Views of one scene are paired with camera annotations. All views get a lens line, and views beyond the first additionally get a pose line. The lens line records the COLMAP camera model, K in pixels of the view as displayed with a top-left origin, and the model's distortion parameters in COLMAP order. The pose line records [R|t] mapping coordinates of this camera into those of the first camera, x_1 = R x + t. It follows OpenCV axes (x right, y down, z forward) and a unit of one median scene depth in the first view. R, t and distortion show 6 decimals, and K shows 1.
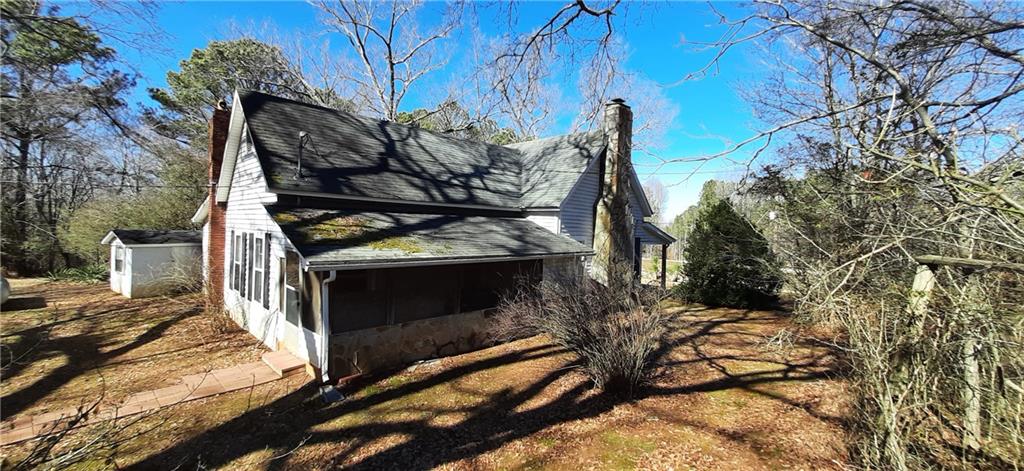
lens RADIAL K [[374.1, 0, 512.0], [0, 374.1, 235.5], [0, 0, 1]] dist [-0.000377, -0.000019]
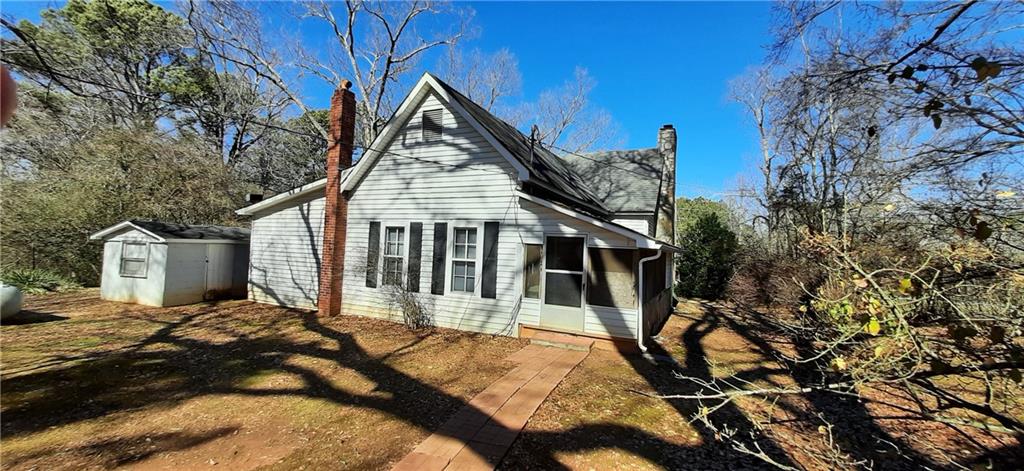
lens RADIAL K [[374.1, 0, 512.0], [0, 374.1, 235.5], [0, 0, 1]] dist [-0.000377, -0.000019]
pose [[0.955037, 0.022146, 0.295658, -0.652603], [-0.010140, 0.999063, -0.042079, 0.052744], [-0.296313, 0.037189, 0.954367, 0.019712]]
